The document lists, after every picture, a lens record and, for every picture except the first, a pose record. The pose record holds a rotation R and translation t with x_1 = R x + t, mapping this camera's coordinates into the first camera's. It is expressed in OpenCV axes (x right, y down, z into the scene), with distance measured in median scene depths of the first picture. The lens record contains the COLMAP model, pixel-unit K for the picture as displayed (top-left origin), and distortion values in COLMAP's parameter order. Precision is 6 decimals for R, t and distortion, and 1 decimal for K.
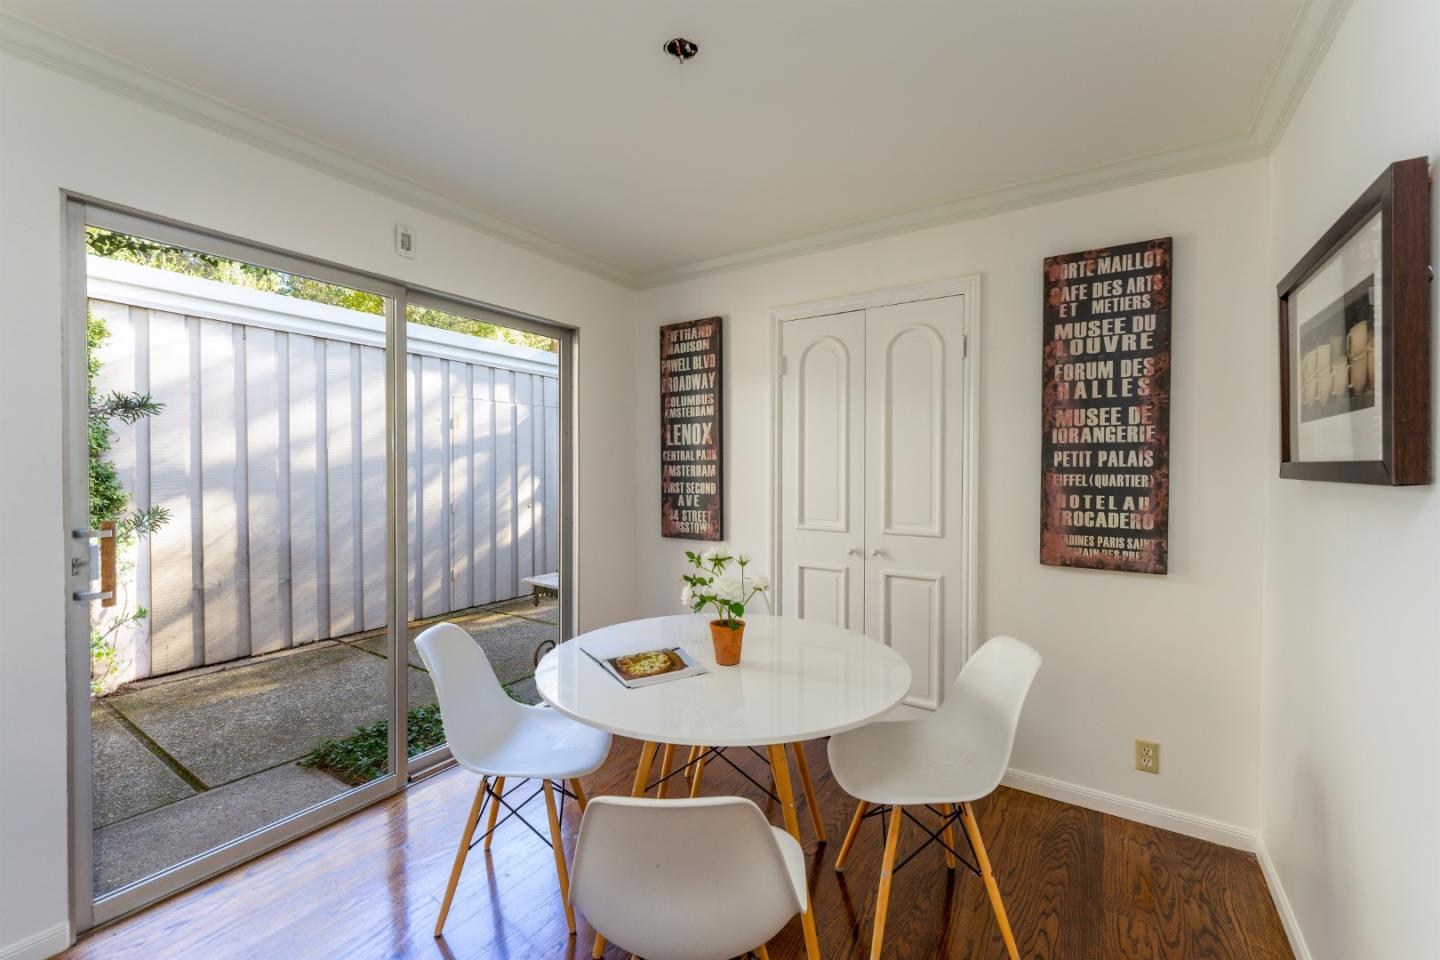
lens RADIAL K [[584.0, 0, 722.8], [0, 584.0, 470.4], [0, 0, 1]] dist [0.000340, 0.000070]
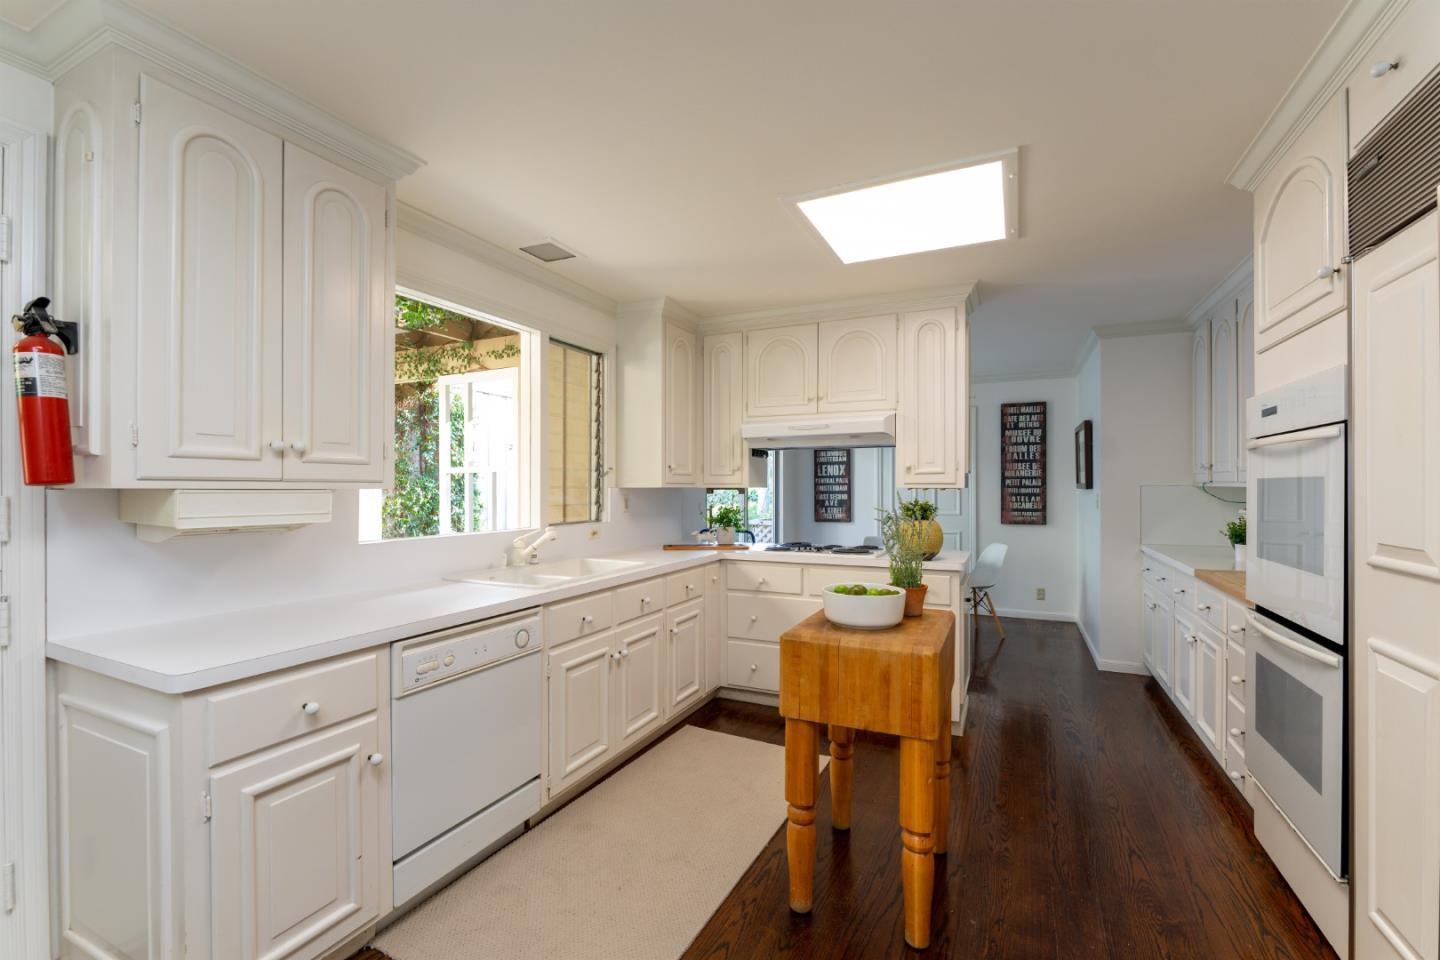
lens RADIAL K [[604.8, 0, 720.0], [0, 604.8, 480.0], [0, 0, 1]] dist [-0.000354, -0.000034]
pose [[0.990514, -0.003458, 0.137371, -1.067312], [0.005699, 0.999857, -0.015926, 0.005079], [-0.137296, 0.016557, 0.990392, -1.495193]]
